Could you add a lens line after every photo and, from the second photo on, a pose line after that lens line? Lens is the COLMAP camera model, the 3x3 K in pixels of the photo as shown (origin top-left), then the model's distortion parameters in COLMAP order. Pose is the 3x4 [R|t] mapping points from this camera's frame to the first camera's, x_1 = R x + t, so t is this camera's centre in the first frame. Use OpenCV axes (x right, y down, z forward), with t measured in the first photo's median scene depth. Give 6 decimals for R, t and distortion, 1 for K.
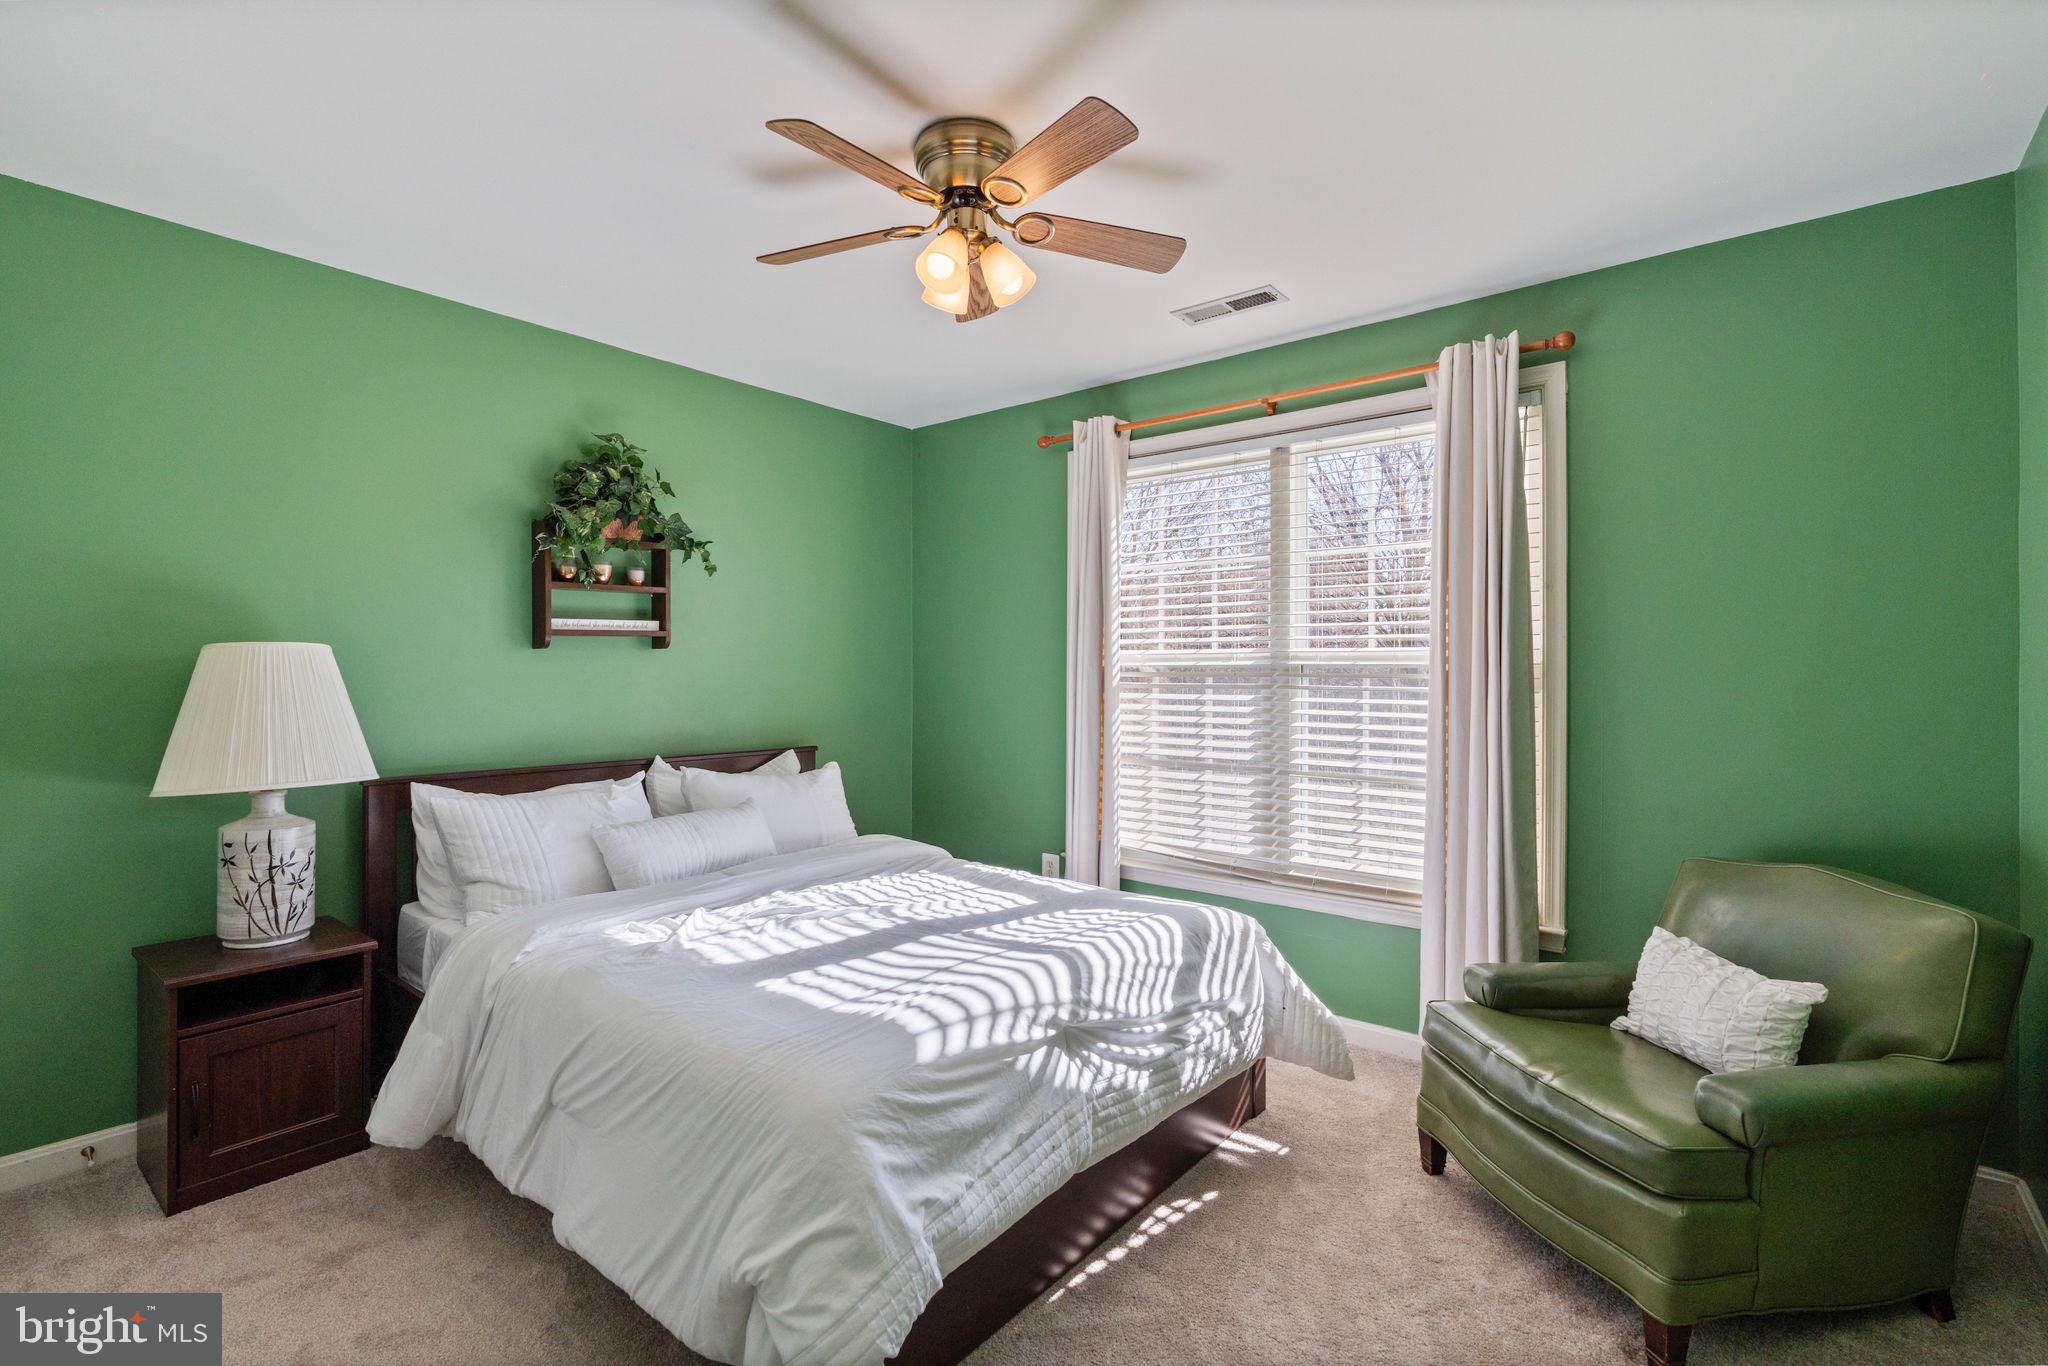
lens RADIAL K [[920.3, 0, 1022.9], [0, 920.3, 673.1], [0, 0, 1]] dist [-0.011817, -0.000314]
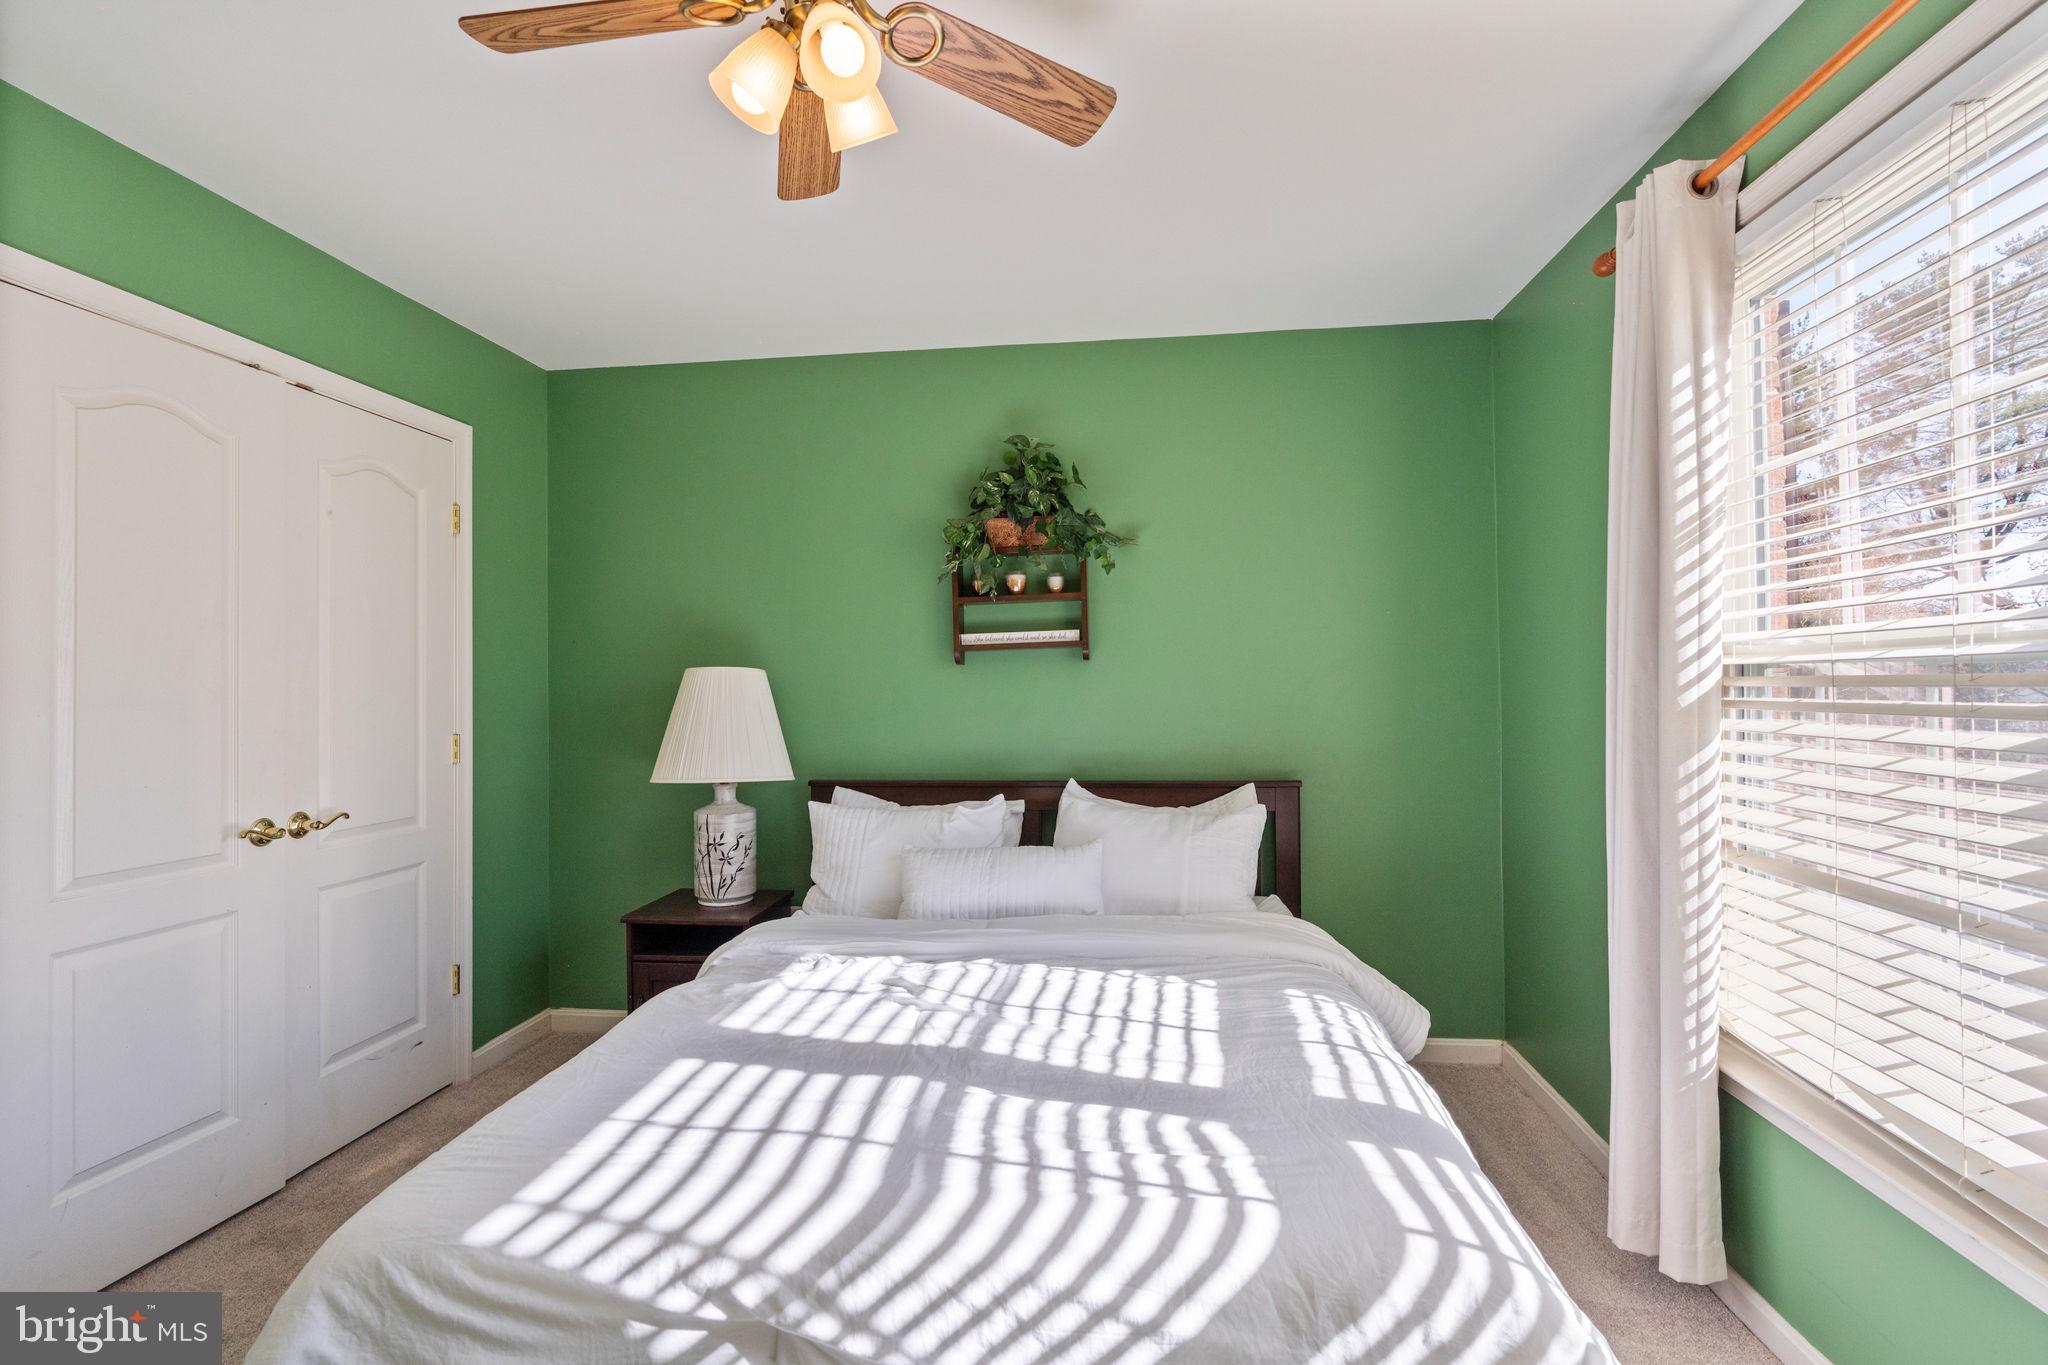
lens RADIAL K [[920.3, 0, 1025.8], [0, 920.3, 688.9], [0, 0, 1]] dist [-0.011817, -0.000314]
pose [[0.539292, -0.006709, -0.842092, 0.490941], [0.010510, 0.999944, -0.001236, 0.002589], [0.842053, -0.008184, 0.539332, 0.678062]]
